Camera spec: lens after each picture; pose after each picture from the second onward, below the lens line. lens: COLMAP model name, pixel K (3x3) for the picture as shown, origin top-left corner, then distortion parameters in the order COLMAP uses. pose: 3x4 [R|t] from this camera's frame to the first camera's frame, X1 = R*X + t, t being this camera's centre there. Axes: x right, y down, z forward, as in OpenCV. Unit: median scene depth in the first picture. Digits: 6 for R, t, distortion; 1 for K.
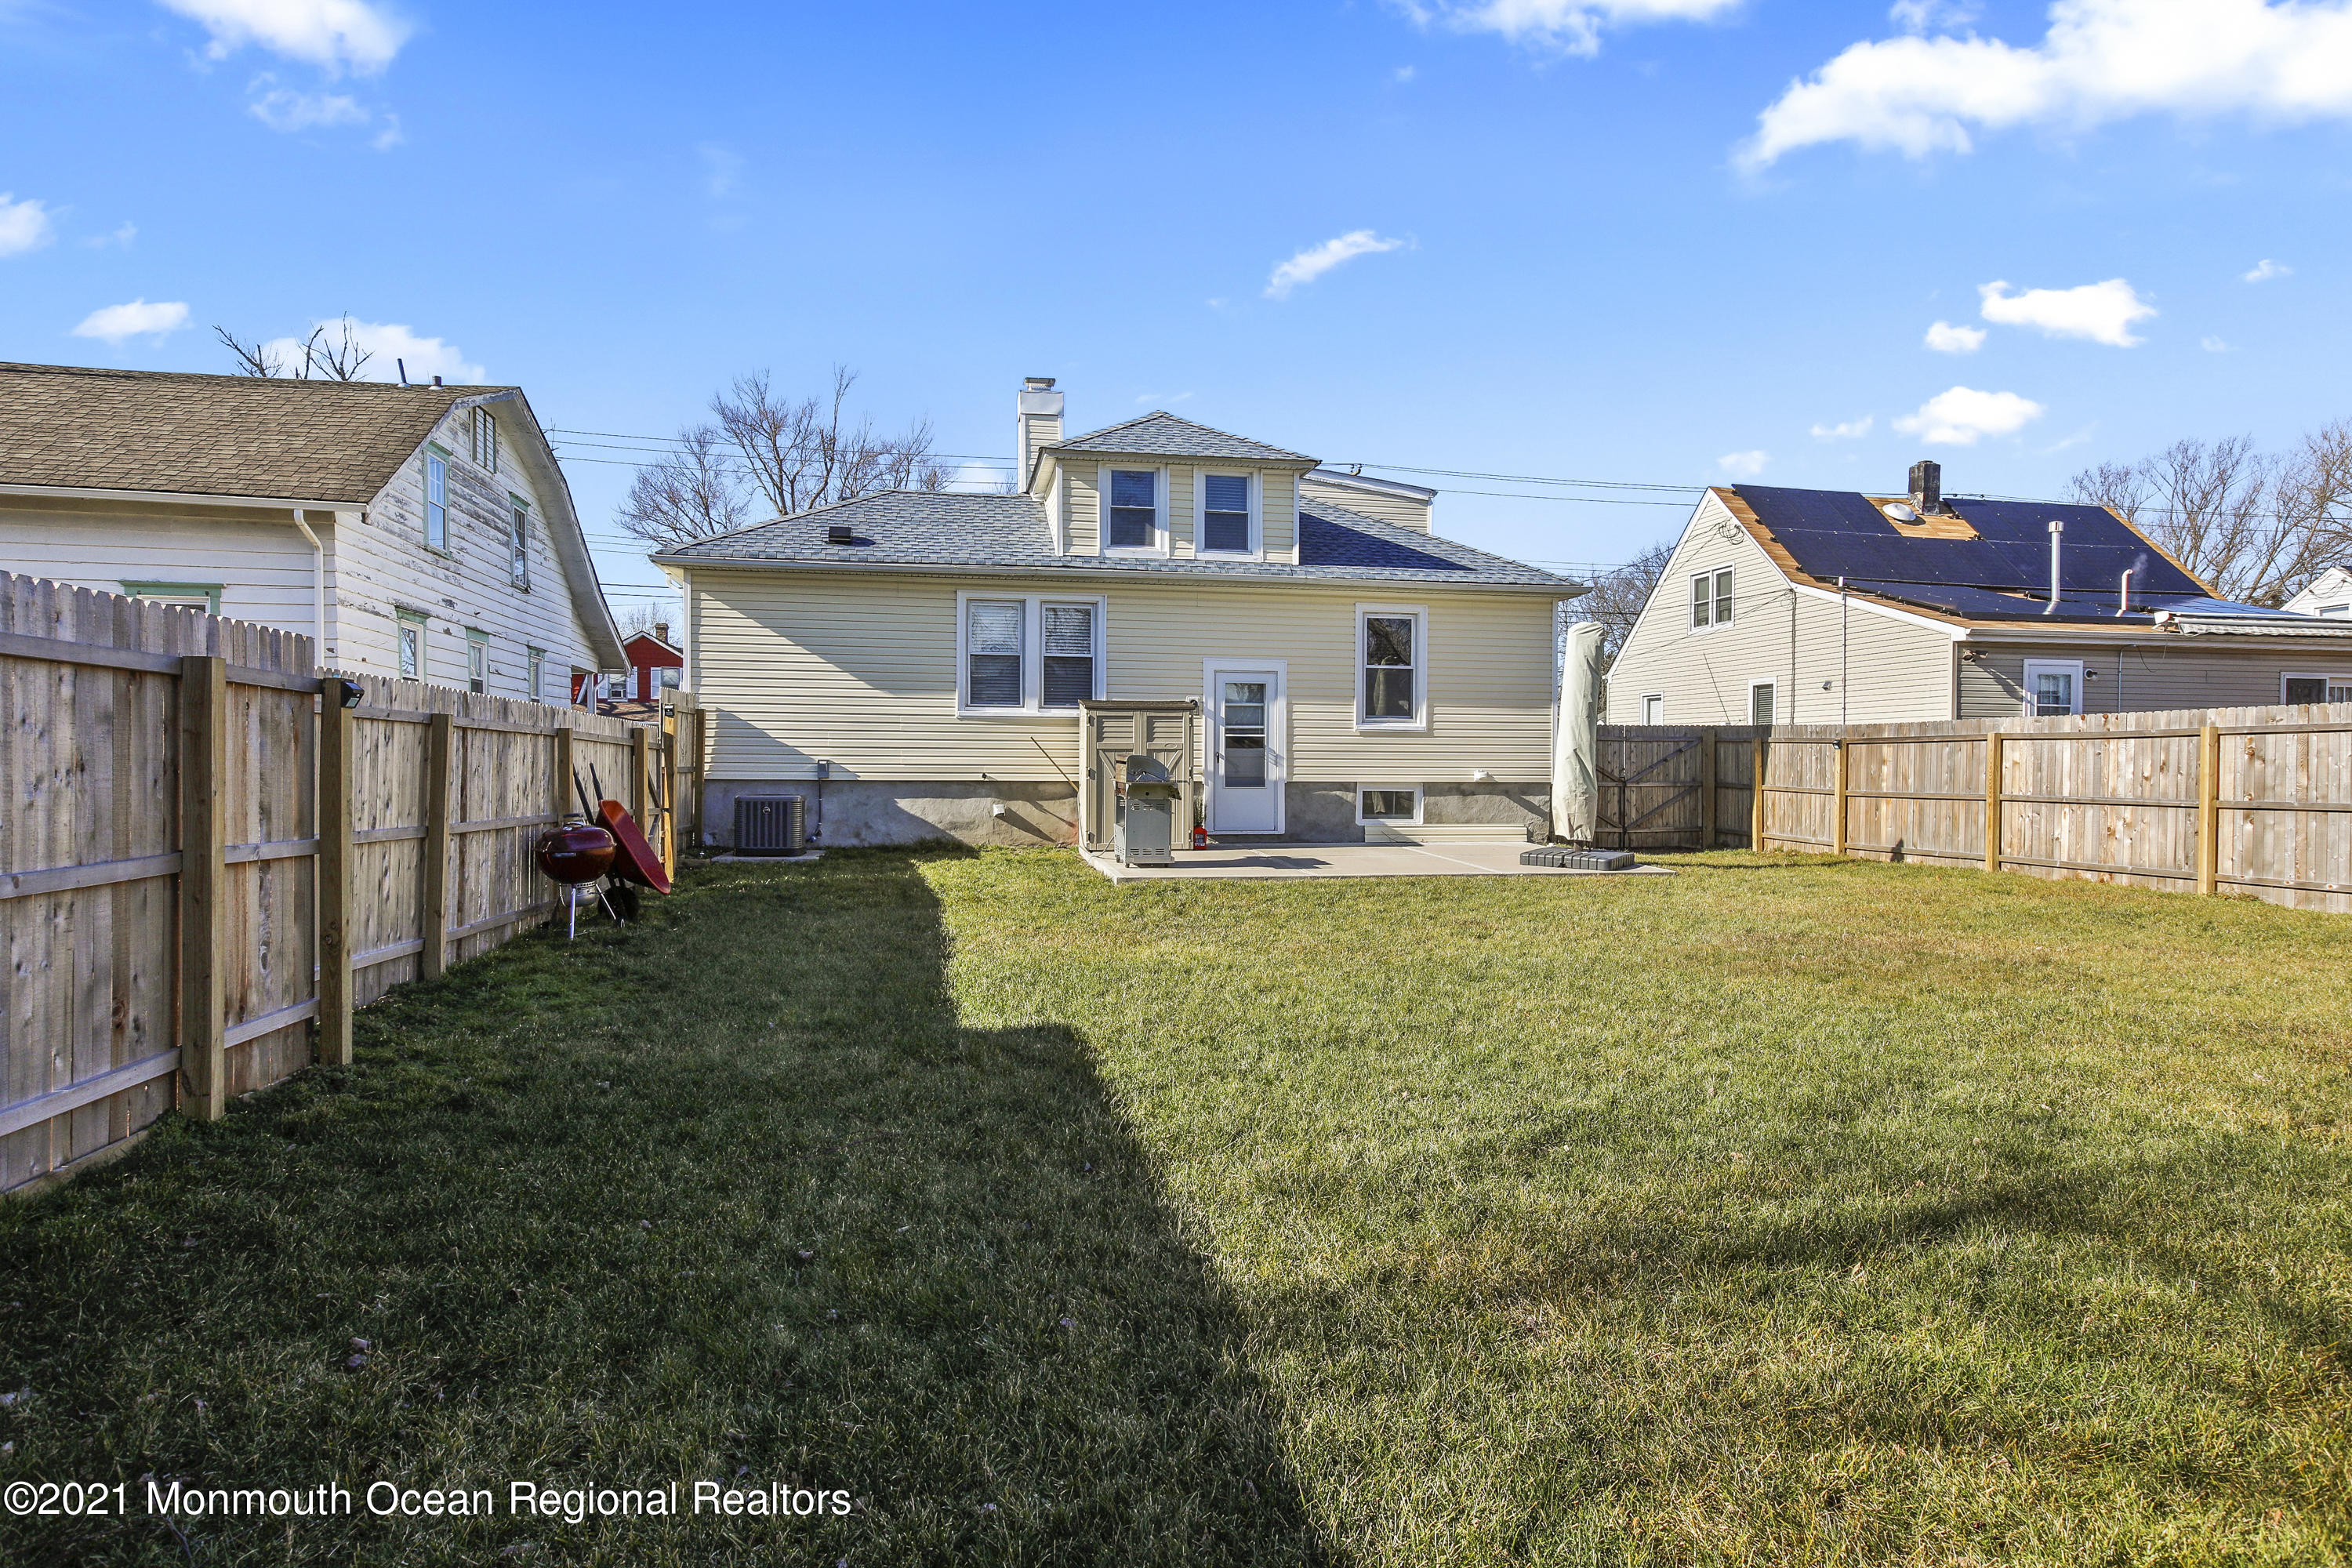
lens RADIAL K [[1282.5, 0, 1176.0], [0, 1282.5, 784.0], [0, 0, 1]] dist [0.001280, 0.000296]
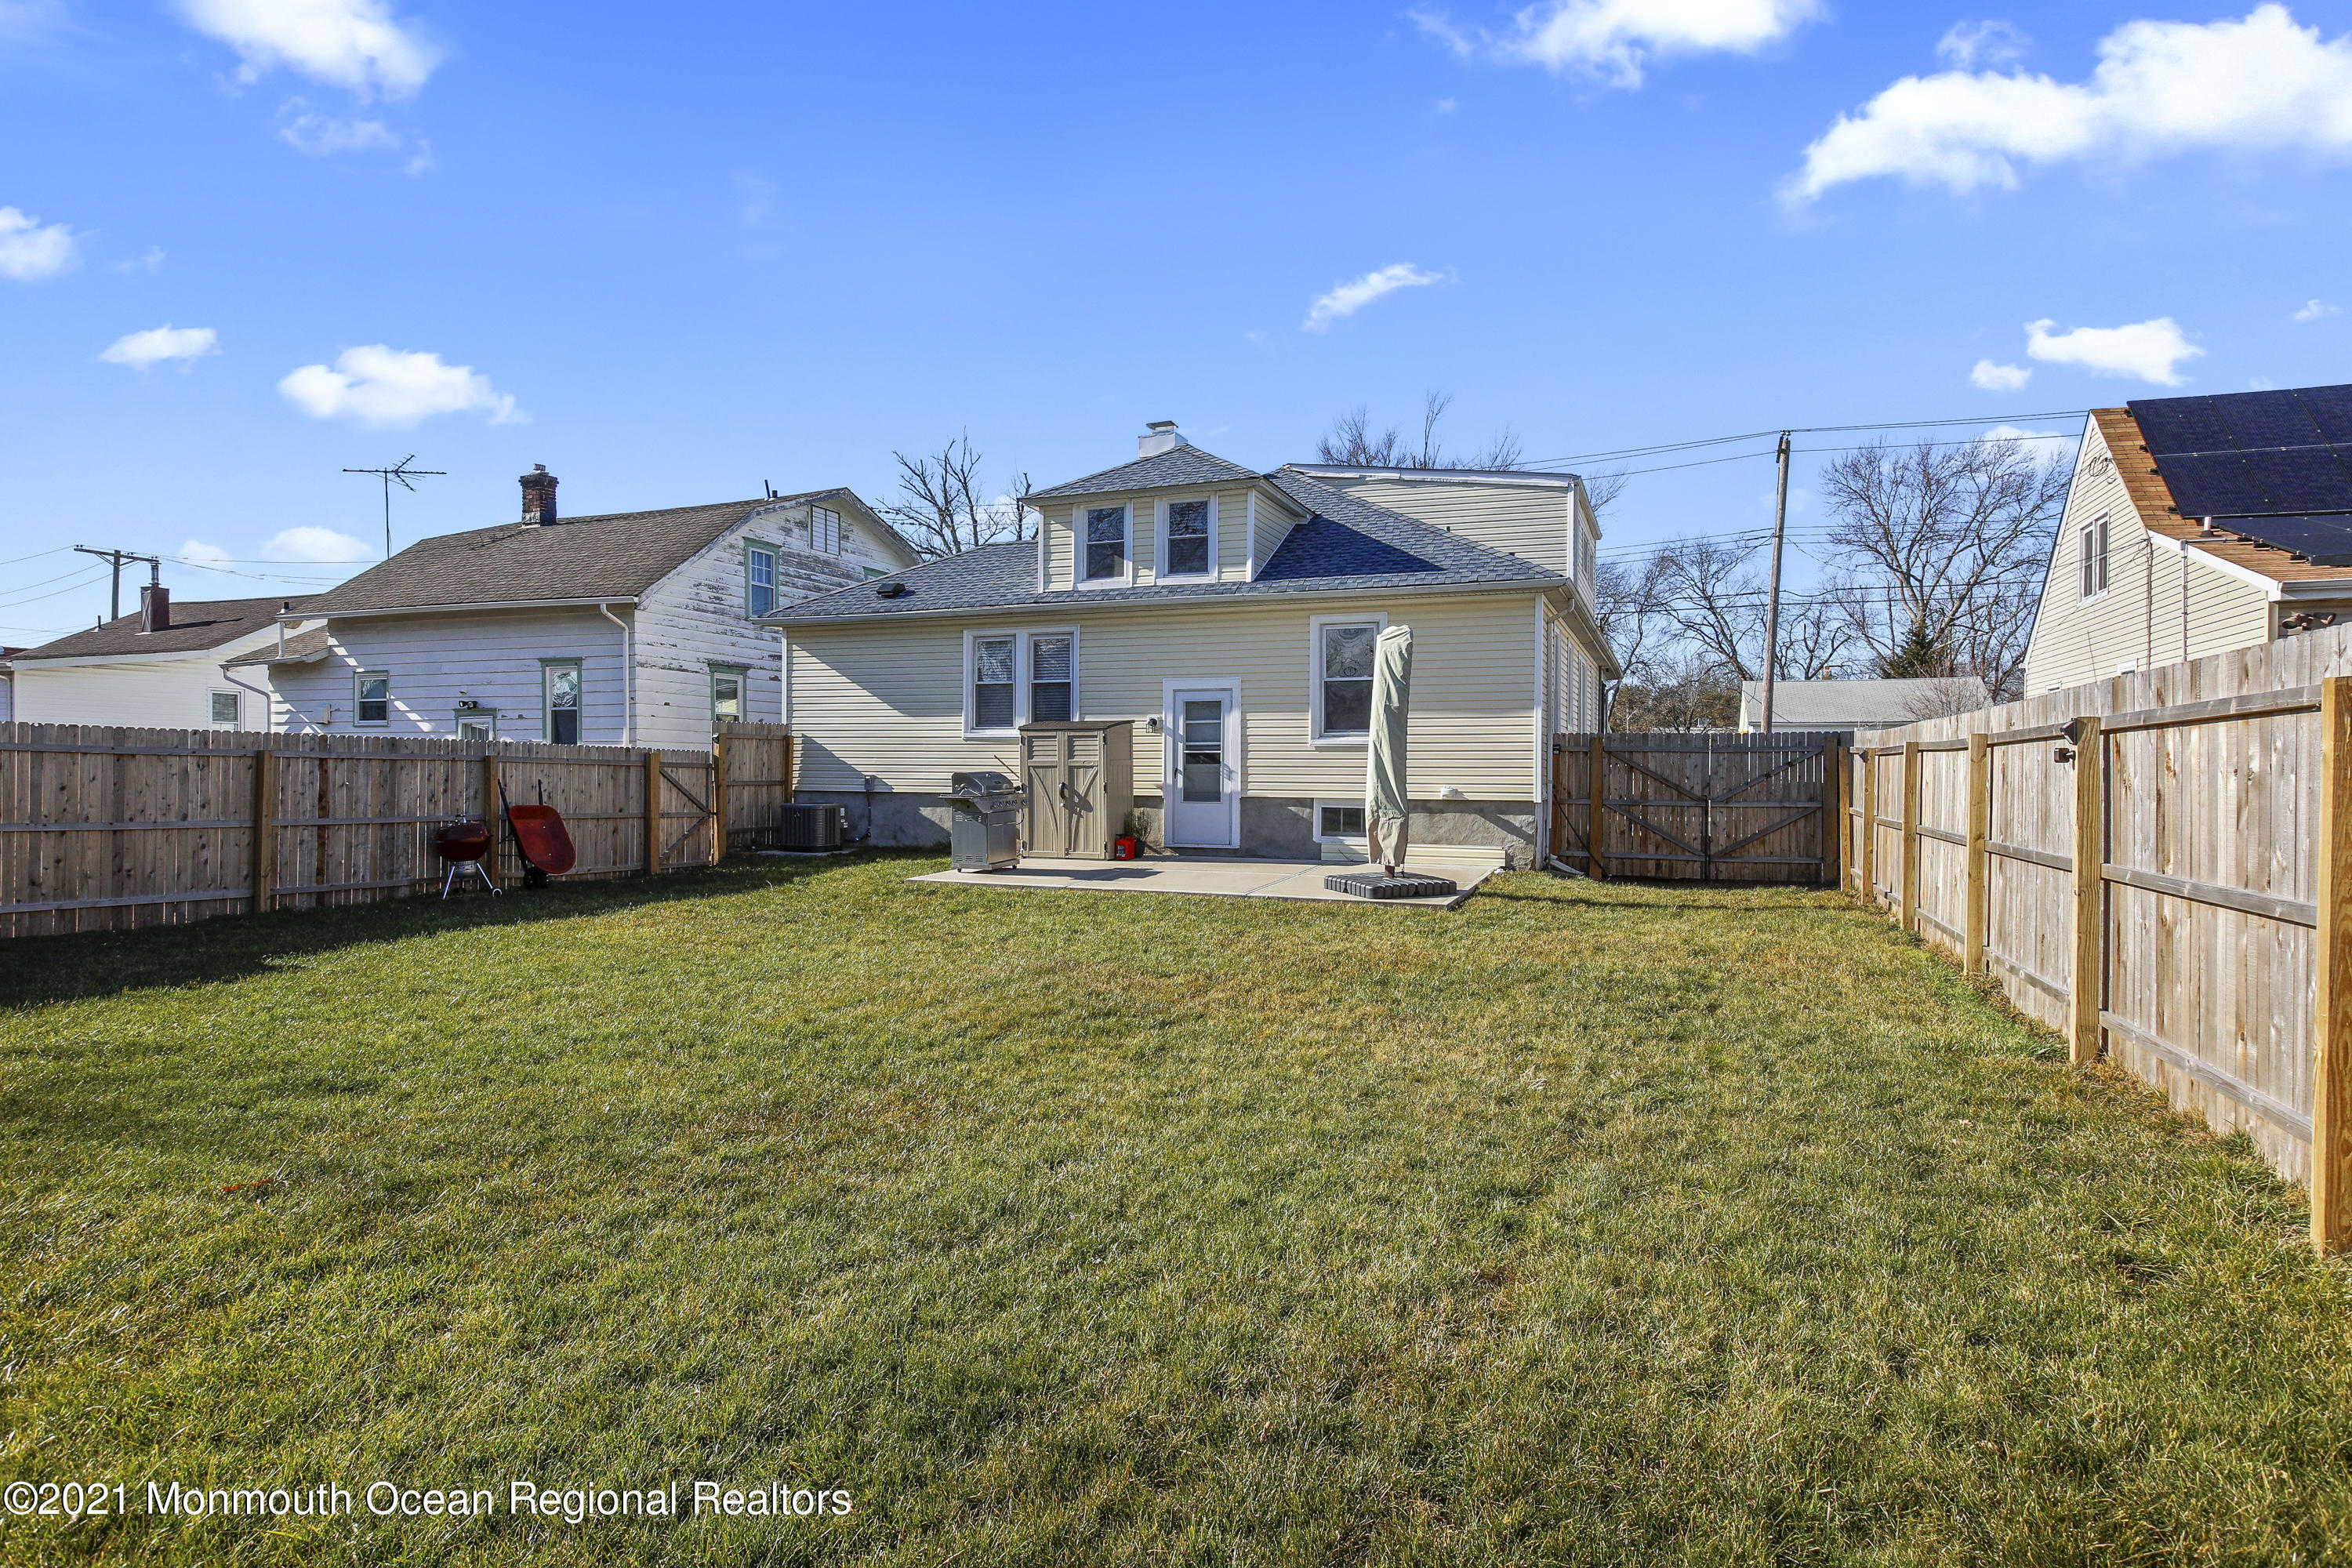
lens RADIAL K [[1278.9, 0, 1226.1], [0, 1278.9, 783.9], [0, 0, 1]] dist [0.000093, 0.000468]
pose [[0.836693, 0.005547, -0.547645, 0.631220], [-0.008812, 0.999956, -0.003335, -0.008553], [0.547602, 0.007616, 0.836704, 0.150452]]
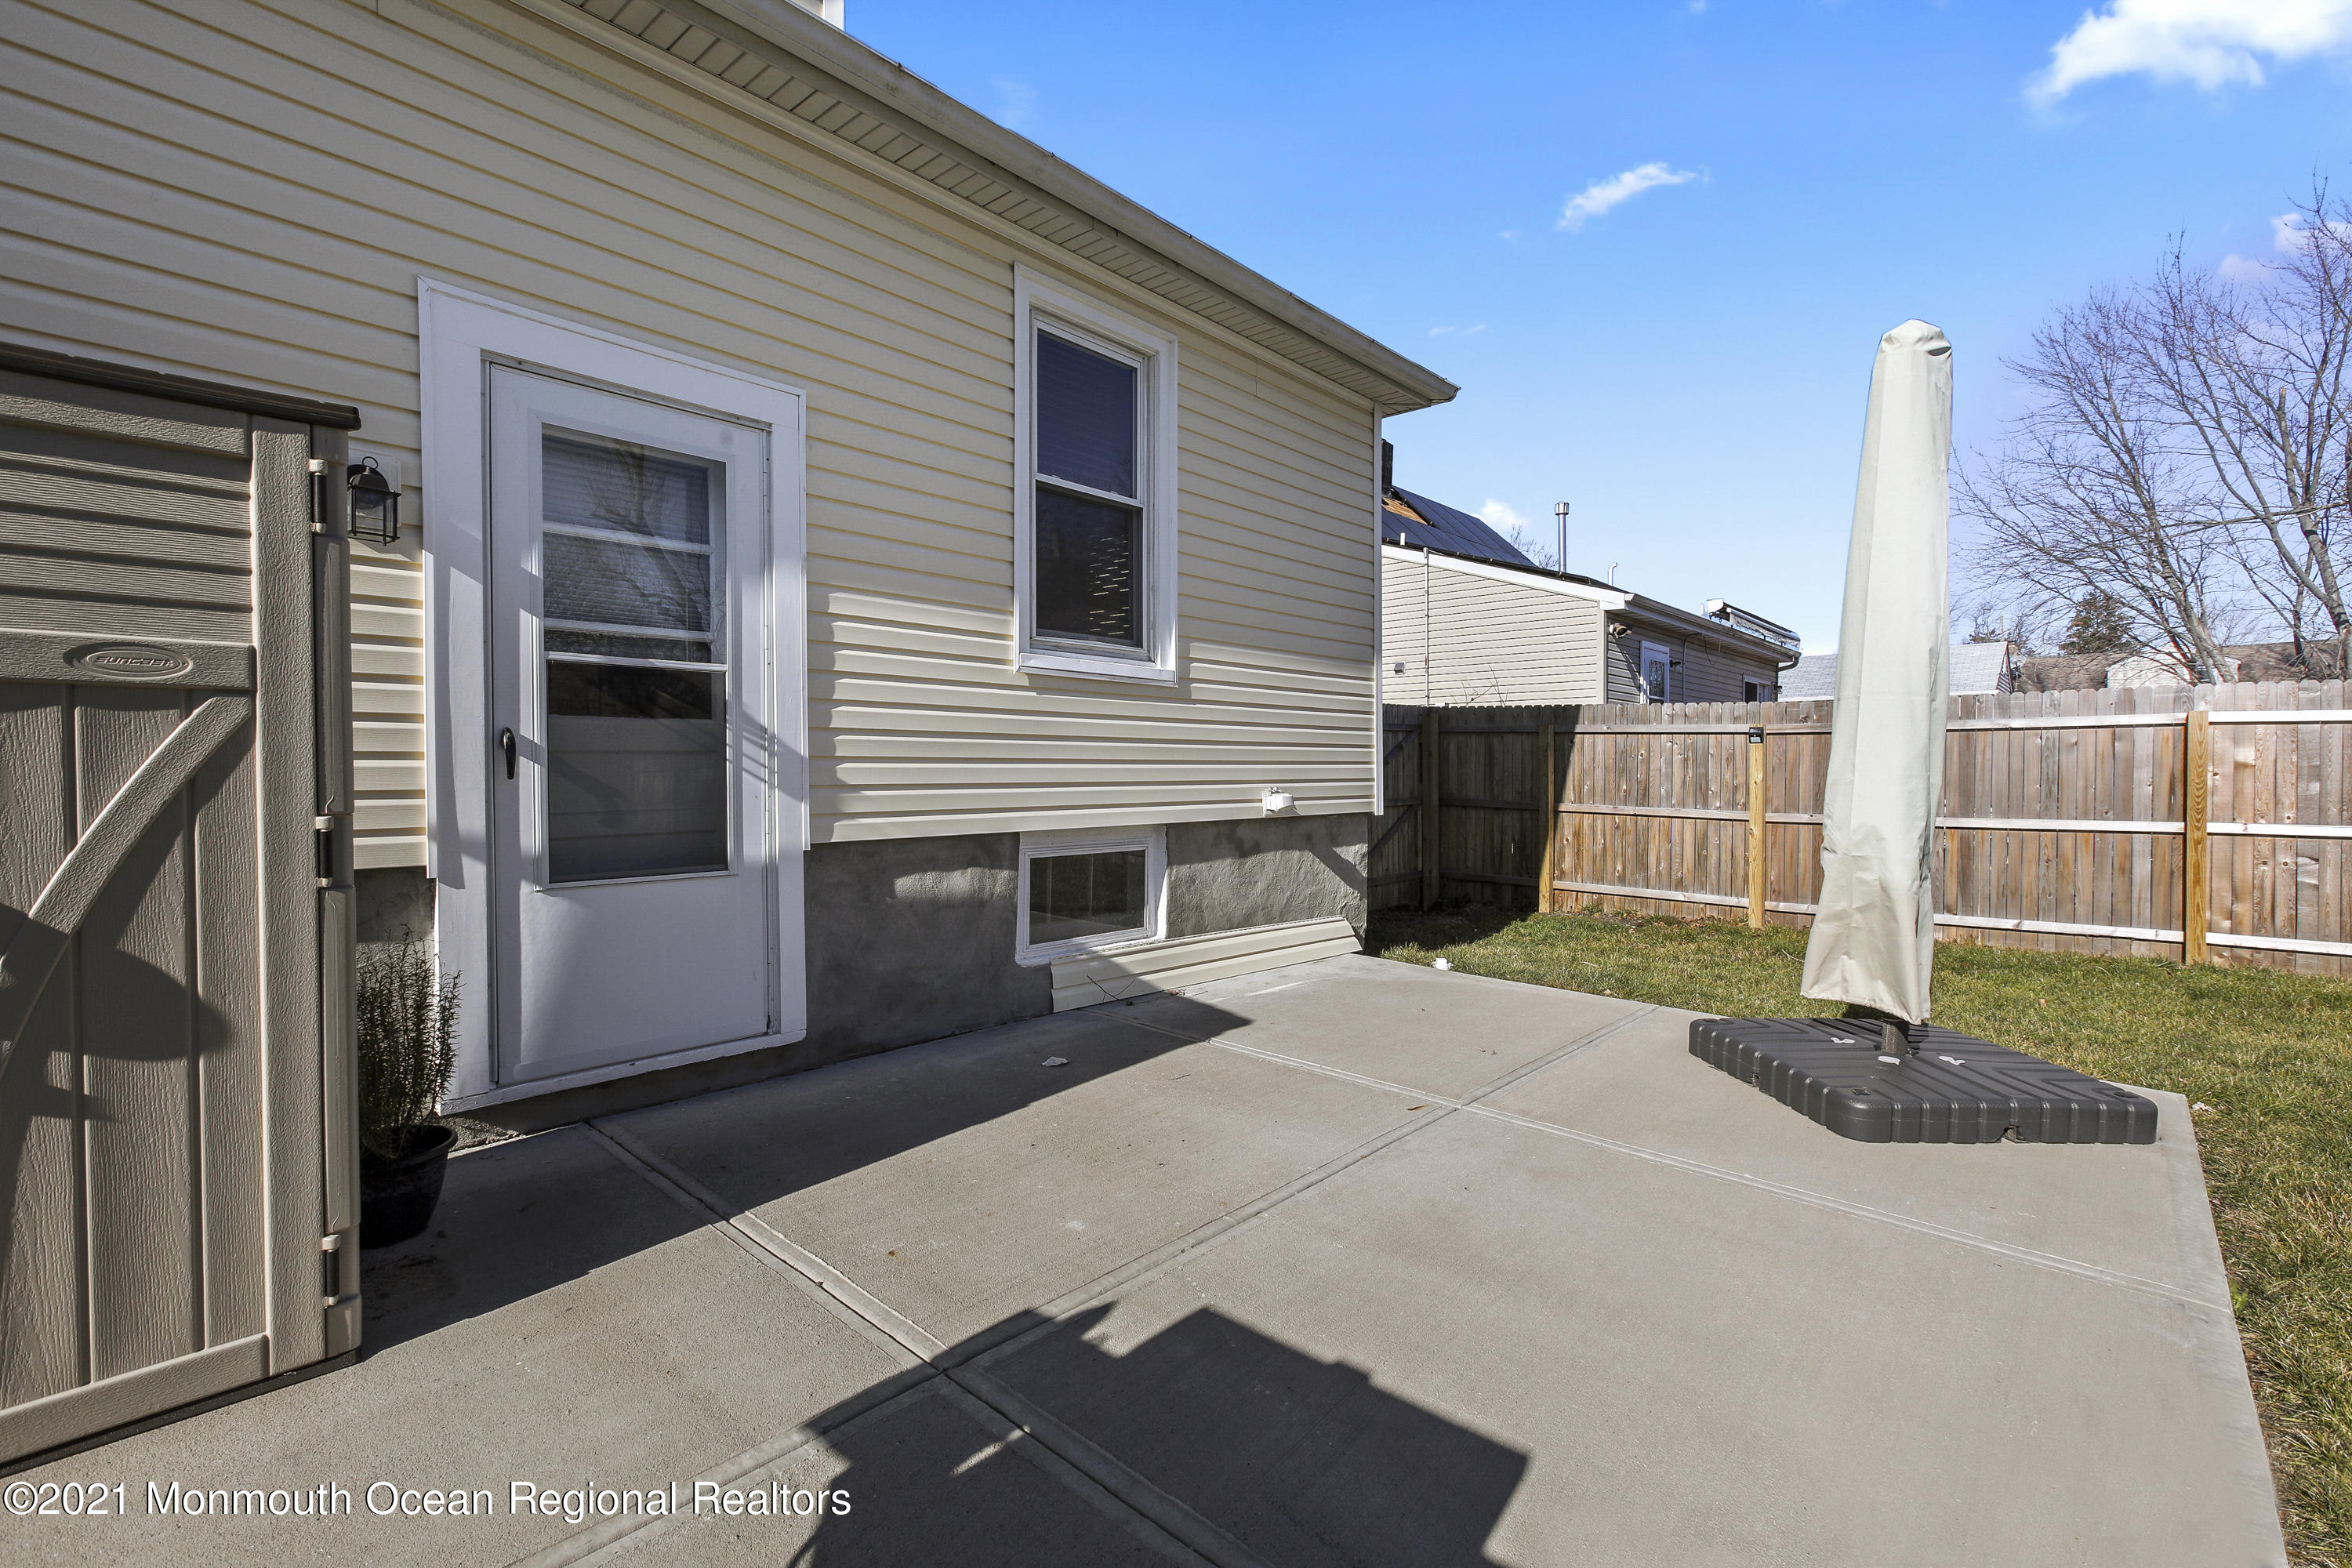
lens RADIAL K [[1022.6, 0, 1130.4], [0, 1022.6, 785.9], [0, 0, 1]] dist [0.000633, 0.000192]
pose [[0.835384, -0.013091, 0.549511, 0.024954], [0.009468, 0.999911, 0.009427, -0.015733], [-0.549586, -0.002672, 0.835433, 0.787416]]
